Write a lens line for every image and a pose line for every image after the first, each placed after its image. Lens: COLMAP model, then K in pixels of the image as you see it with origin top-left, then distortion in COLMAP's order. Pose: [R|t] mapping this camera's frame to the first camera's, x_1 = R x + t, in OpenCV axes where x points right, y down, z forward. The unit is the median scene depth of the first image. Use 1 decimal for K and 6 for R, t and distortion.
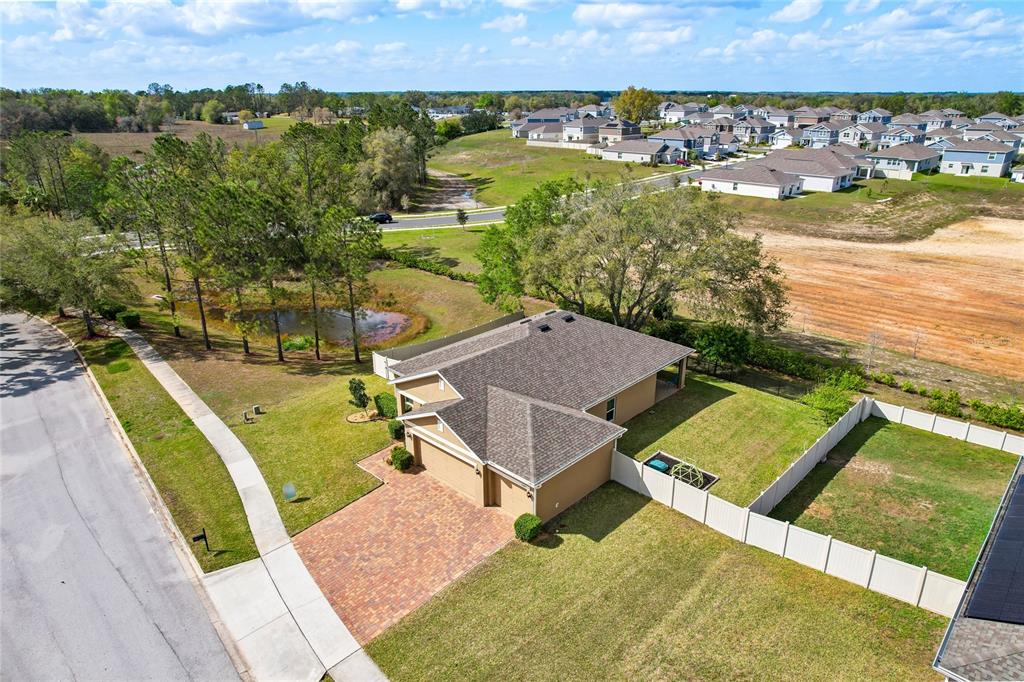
lens RADIAL K [[662.3, 0, 512.0], [0, 662.3, 341.0], [0, 0, 1]] dist [-0.087229, 0.078025]
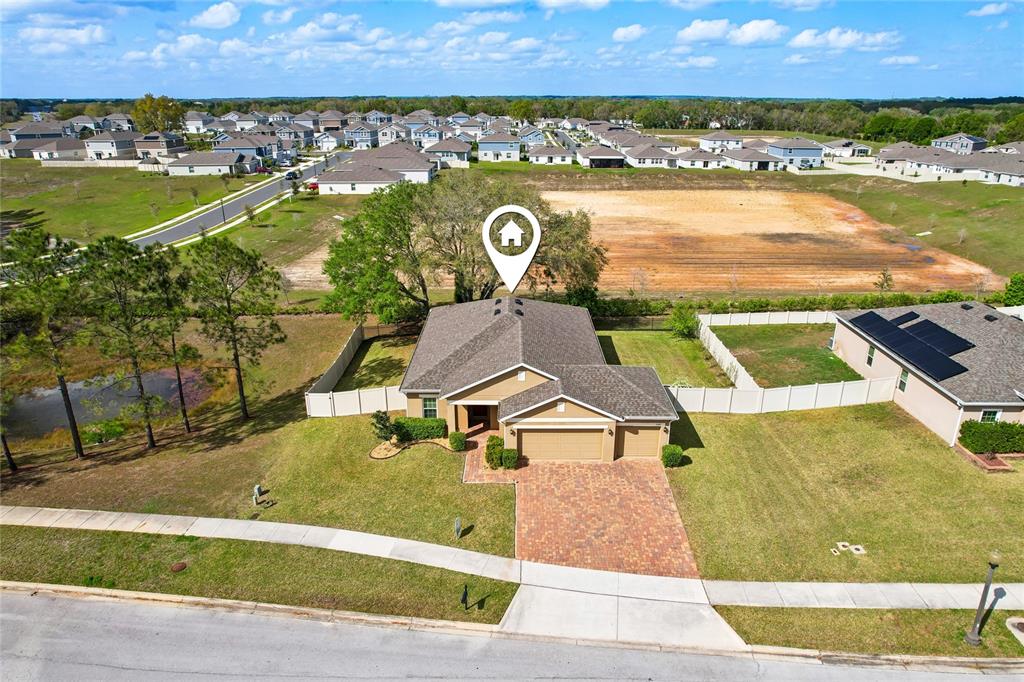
lens RADIAL K [[662.3, 0, 512.0], [0, 662.3, 341.0], [0, 0, 1]] dist [-0.087229, 0.078025]
pose [[0.725211, -0.237026, 0.646442, -0.220285], [0.242280, 0.966680, 0.082643, -0.022187], [-0.644491, 0.096686, 0.758474, 0.058511]]
